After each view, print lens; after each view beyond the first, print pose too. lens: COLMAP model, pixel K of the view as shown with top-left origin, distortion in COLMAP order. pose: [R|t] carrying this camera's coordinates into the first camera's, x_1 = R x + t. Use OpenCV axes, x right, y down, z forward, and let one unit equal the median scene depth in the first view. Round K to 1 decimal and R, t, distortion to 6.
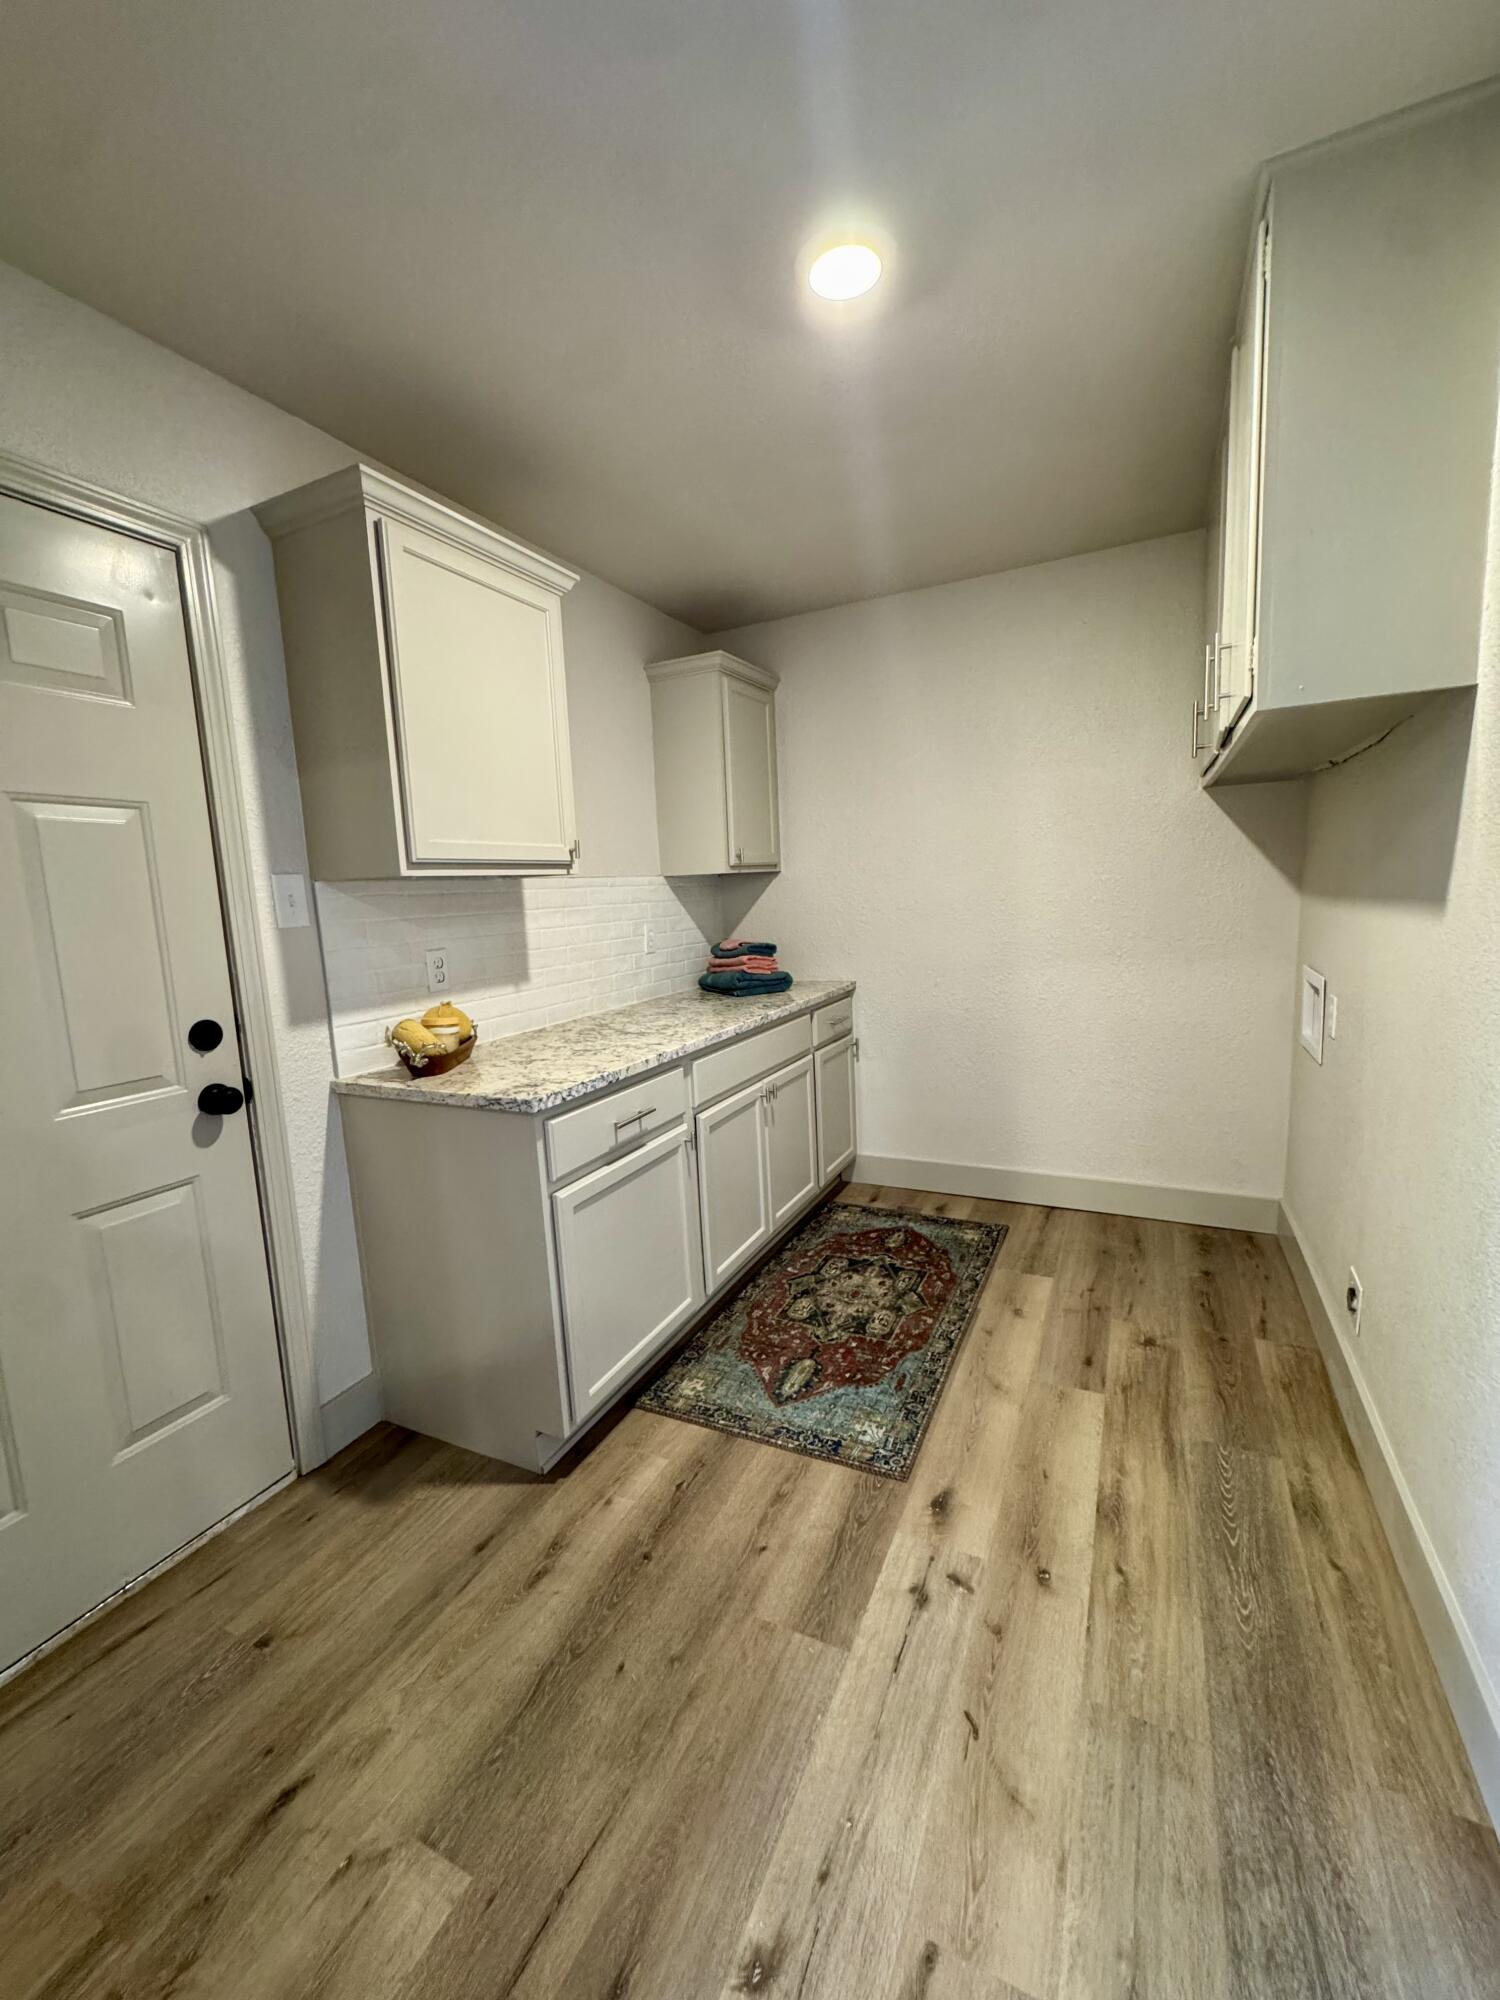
lens RADIAL K [[795.4, 0, 752.9], [0, 795.4, 998.8], [0, 0, 1]] dist [-0.003772, 0.000595]
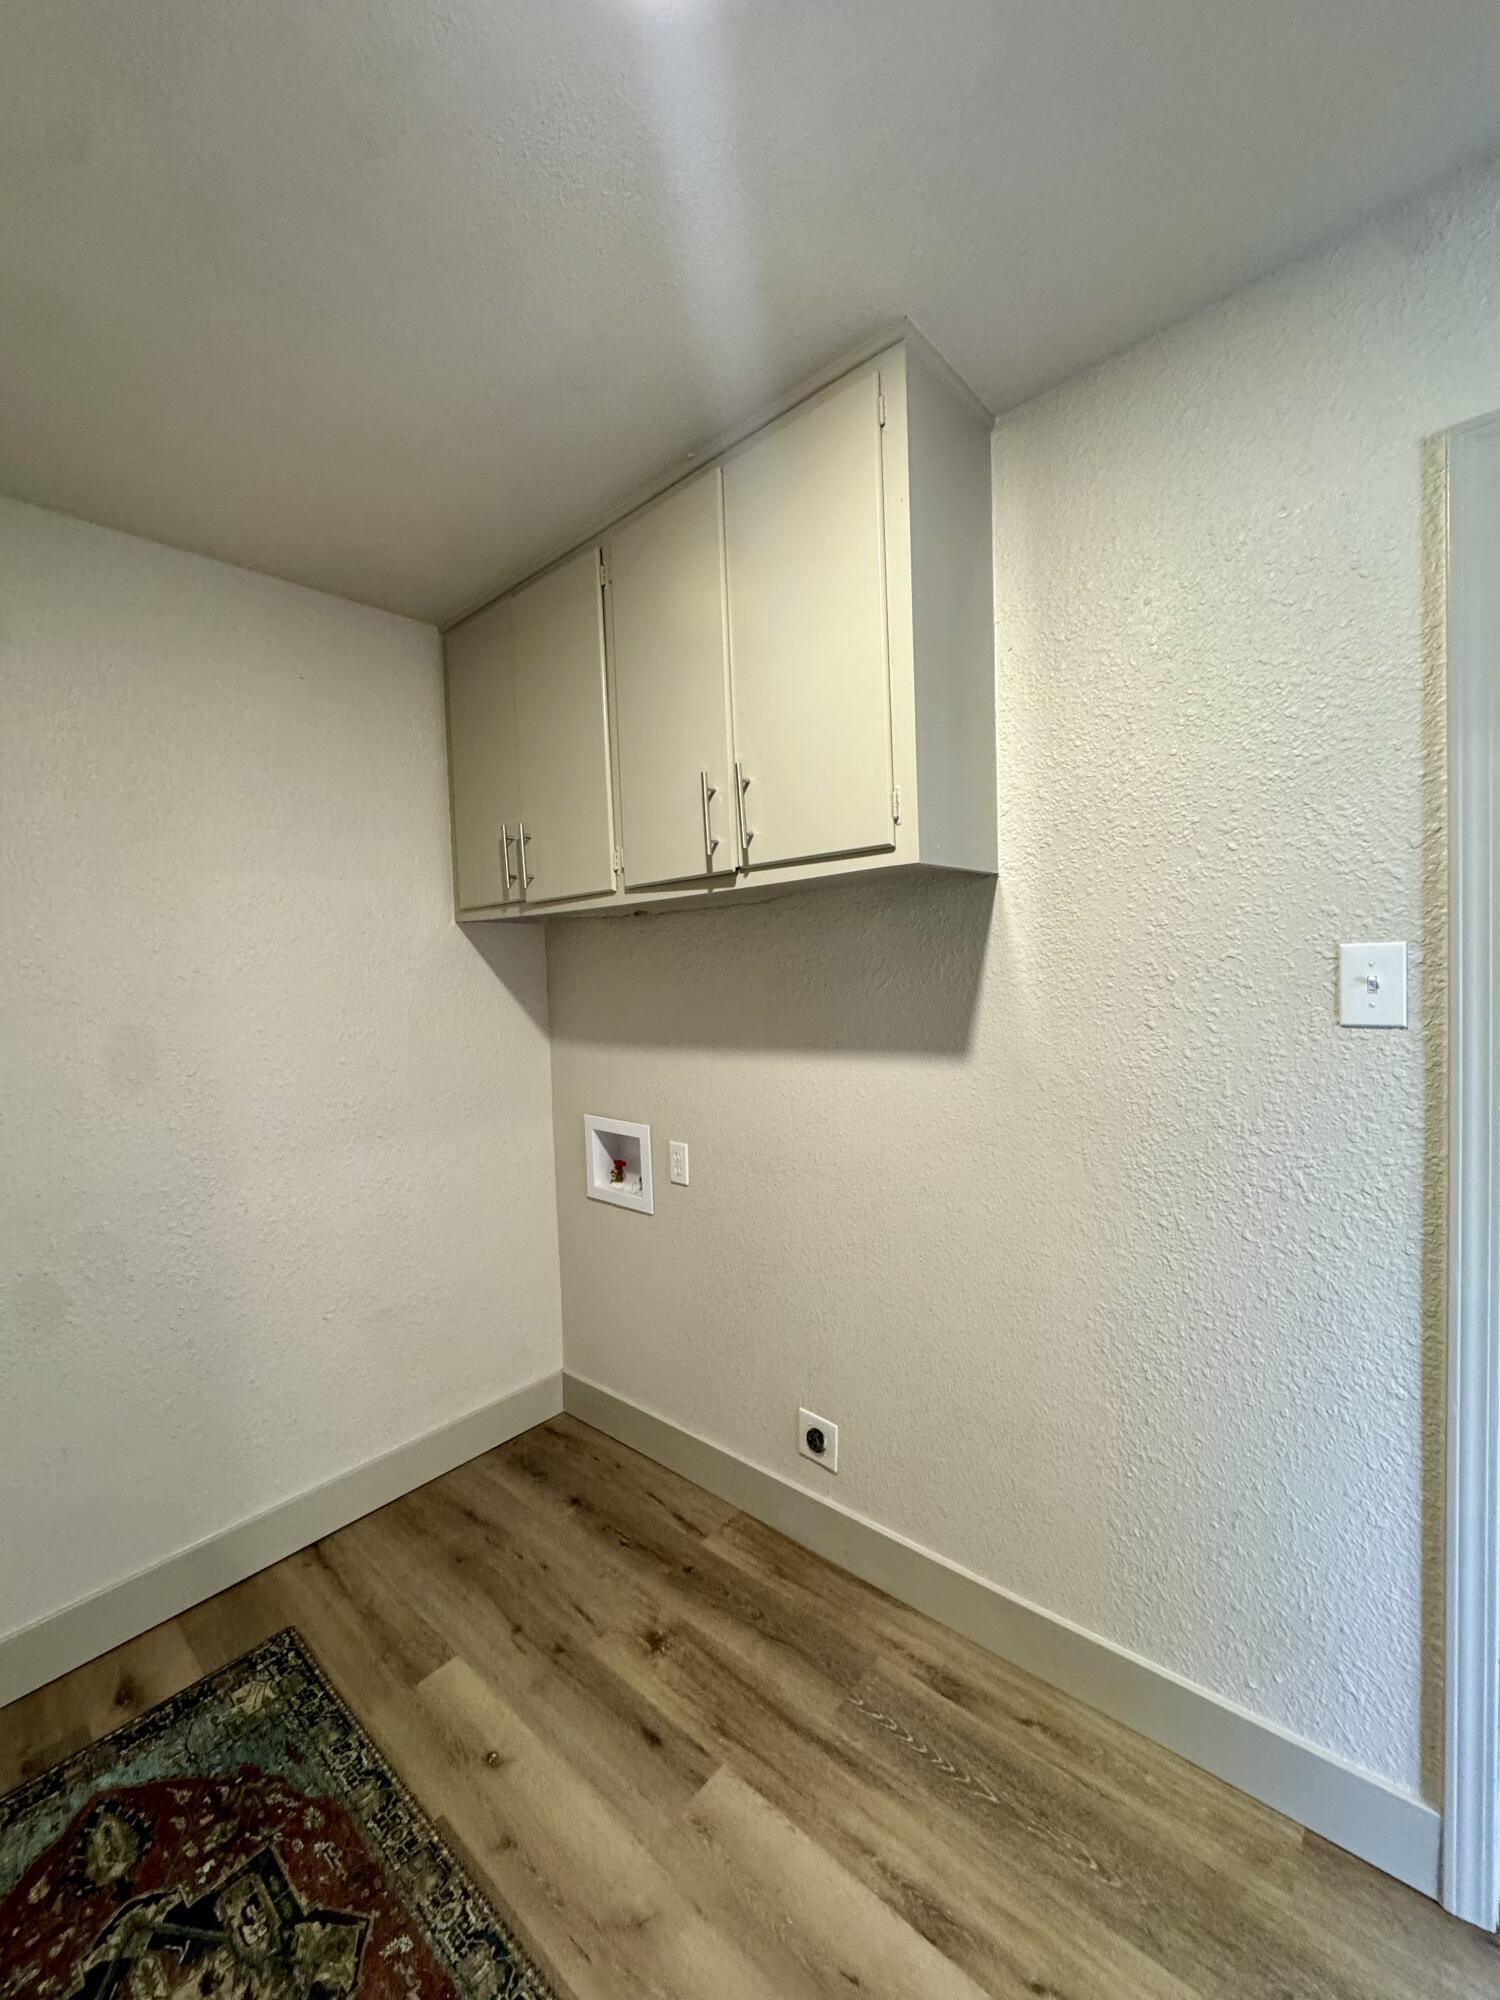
lens RADIAL K [[795.4, 0, 750.6], [0, 795.4, 1002.1], [0, 0, 1]] dist [-0.003772, 0.000595]
pose [[0.263618, -0.005223, 0.964613, -0.192867], [0.157284, 0.986836, -0.037640, -0.118315], [-0.951718, 0.161641, 0.260970, 0.585720]]
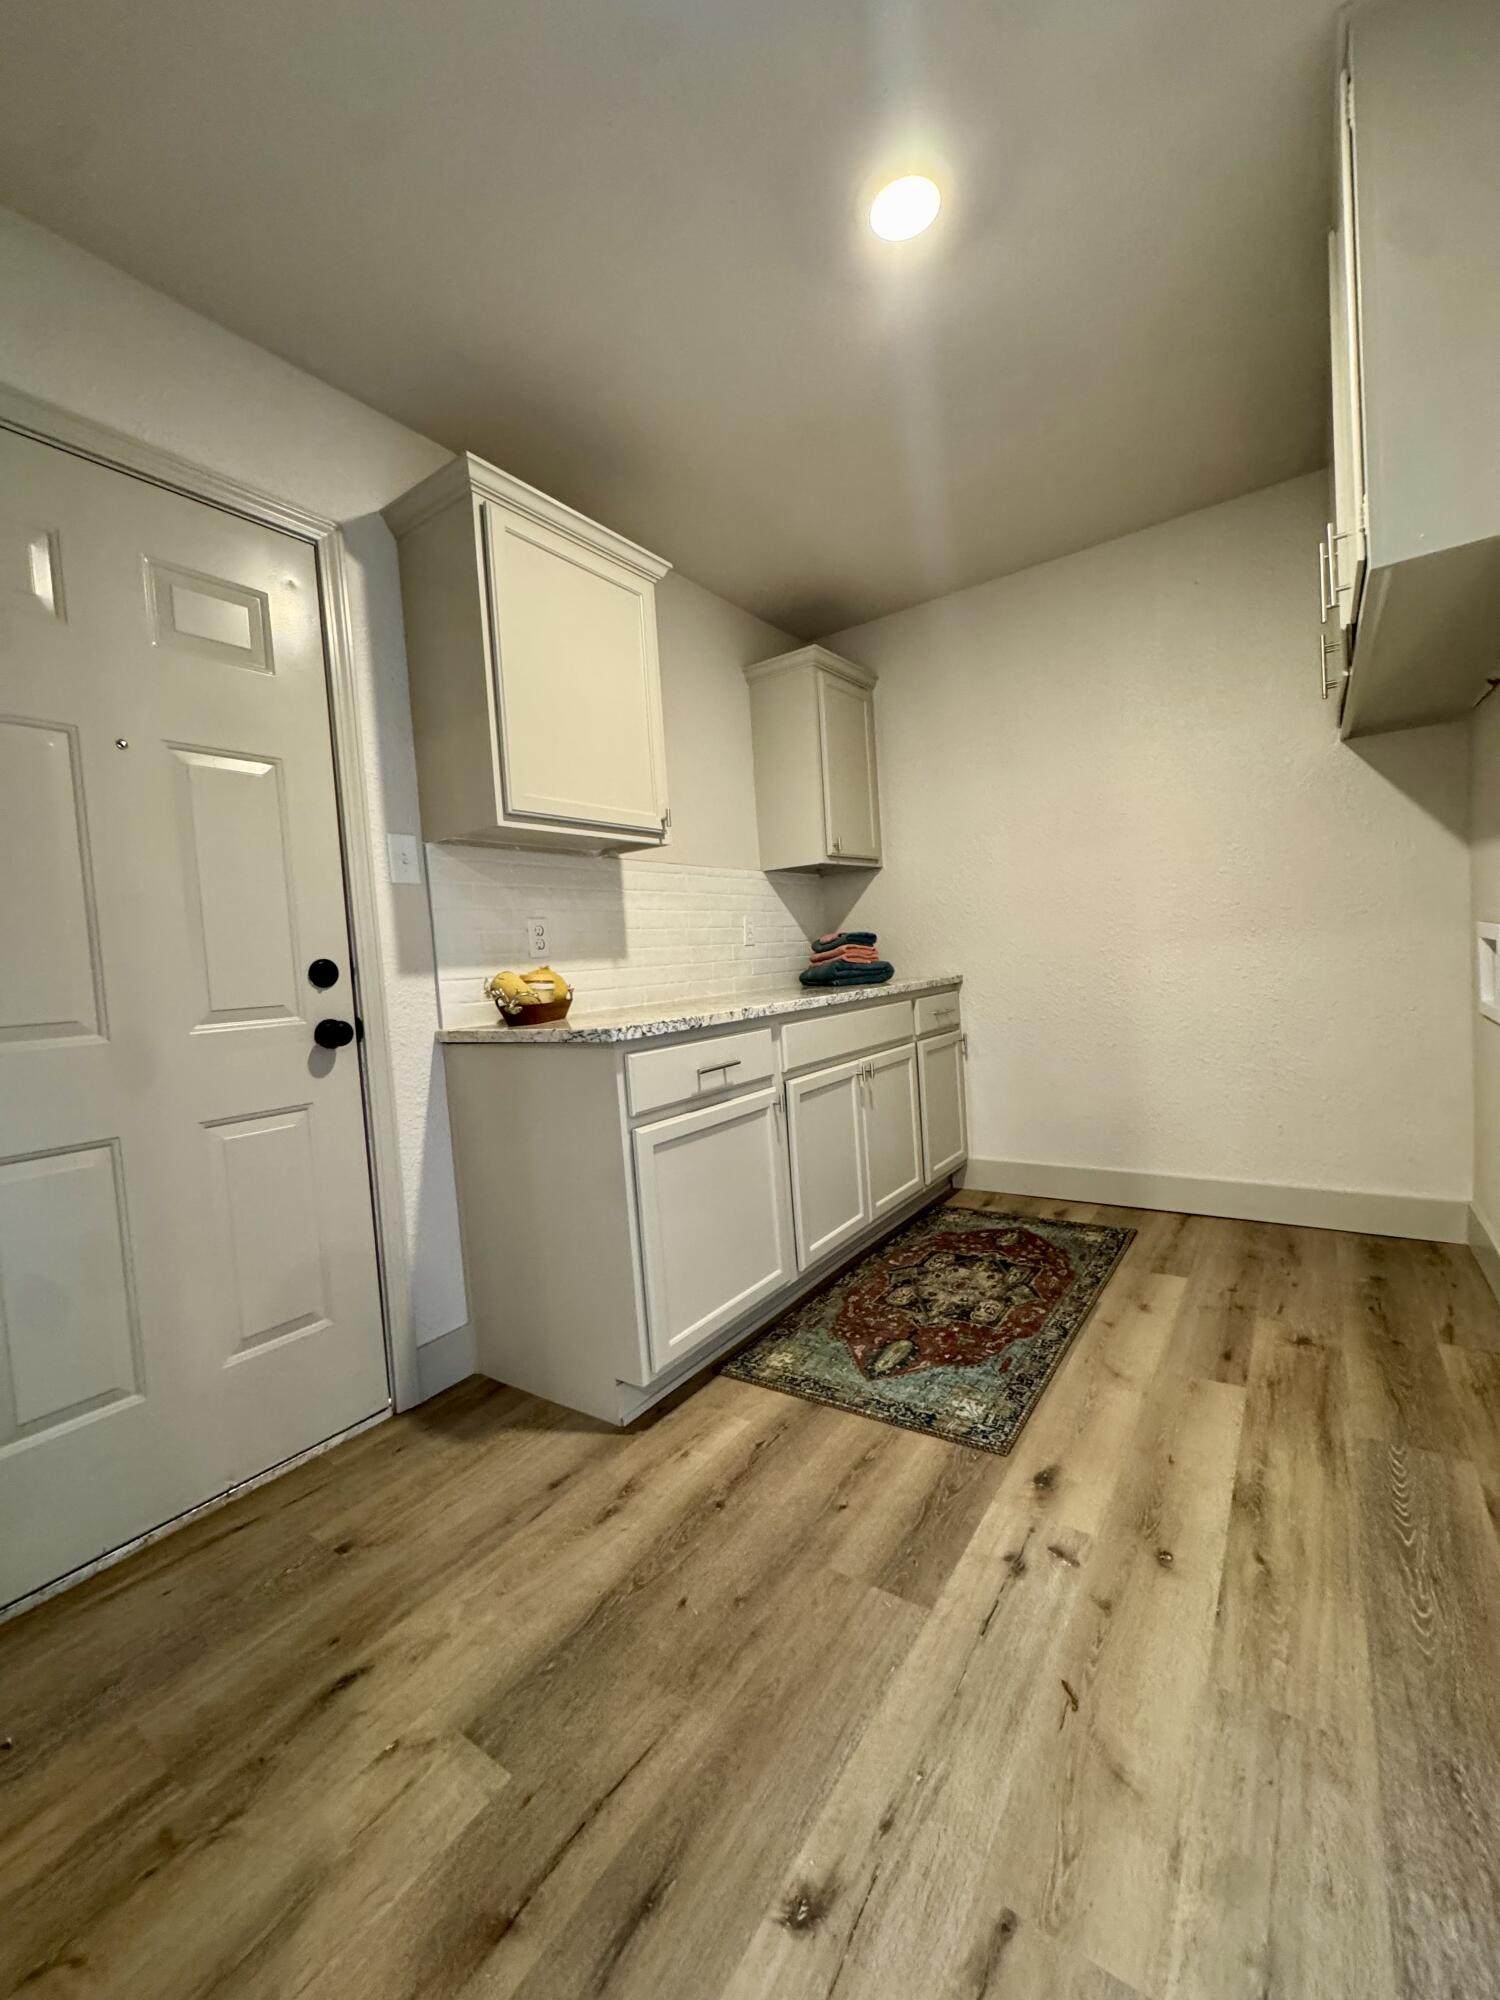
lens RADIAL K [[795.4, 0, 752.5], [0, 795.4, 998.9], [0, 0, 1]] dist [-0.003772, 0.000595]
pose [[0.987567, -0.013600, -0.156608, 0.042058], [0.001498, 0.997019, -0.077137, 0.118374], [0.157190, 0.075943, 0.984644, 0.018755]]
